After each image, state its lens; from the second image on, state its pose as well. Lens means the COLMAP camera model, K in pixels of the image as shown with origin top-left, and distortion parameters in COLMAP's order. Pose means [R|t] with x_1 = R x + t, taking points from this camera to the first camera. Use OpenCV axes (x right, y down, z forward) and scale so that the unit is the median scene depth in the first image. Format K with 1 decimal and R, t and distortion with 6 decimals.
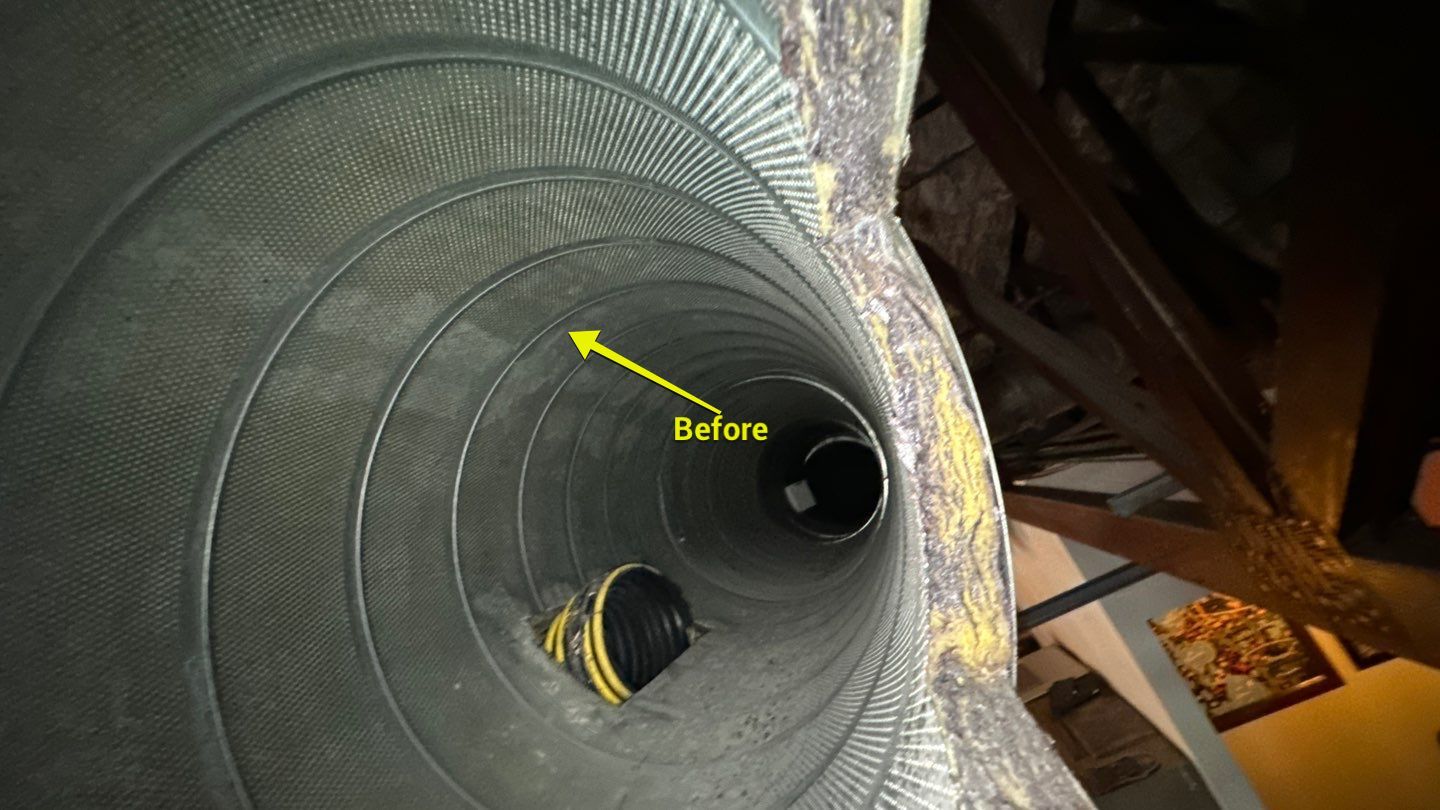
lens RADIAL K [[577.6, 0, 719.7], [0, 577.6, 403.7], [0, 0, 1]] dist [-0.000103, 0.000253]
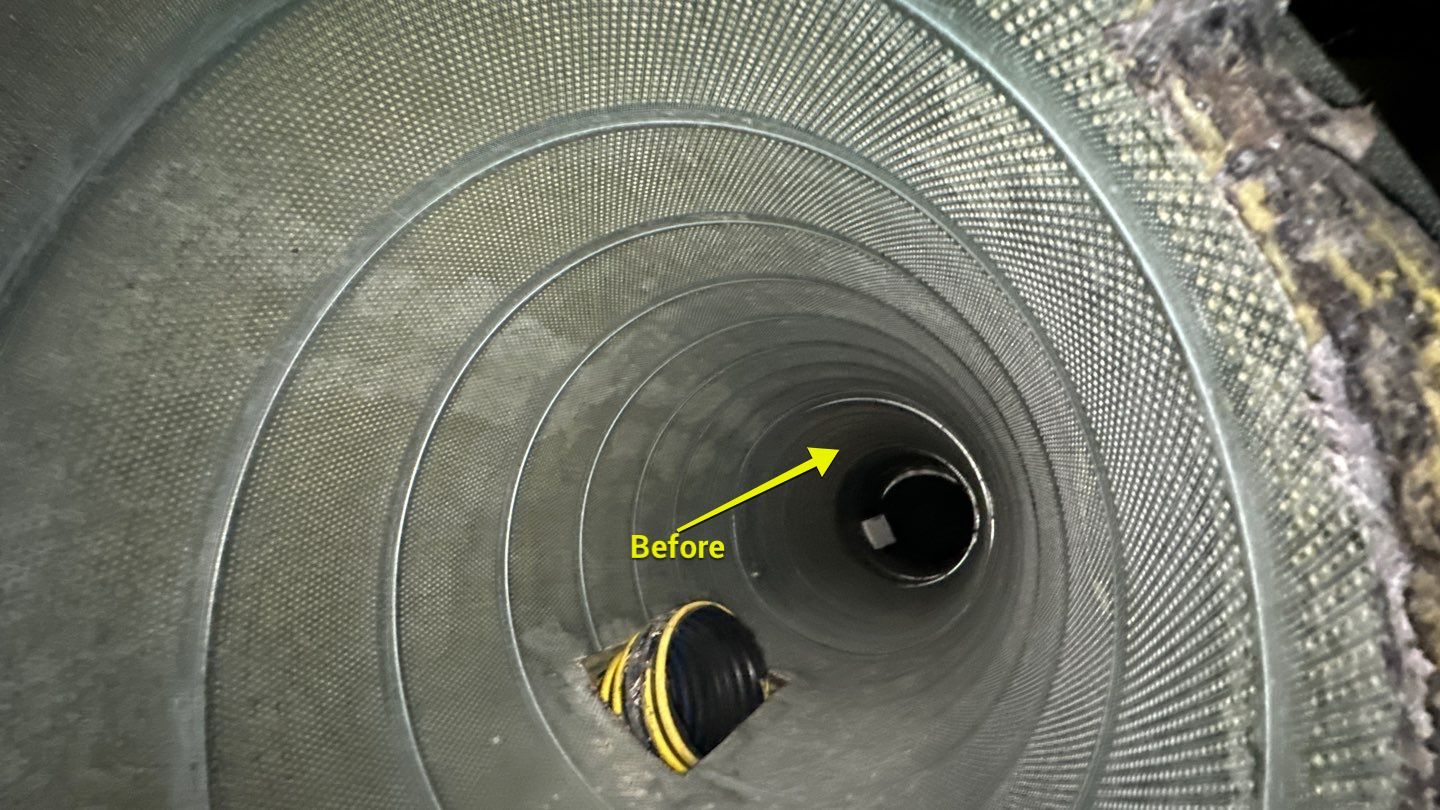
lens RADIAL K [[577.6, 0, 720.0], [0, 577.6, 401.9], [0, 0, 1]] dist [-0.000103, 0.000253]
pose [[0.992256, 0.026306, -0.121394, -0.030298], [-0.032487, 0.998259, -0.049224, 0.018987], [0.119887, 0.052787, 0.991383, 0.139254]]
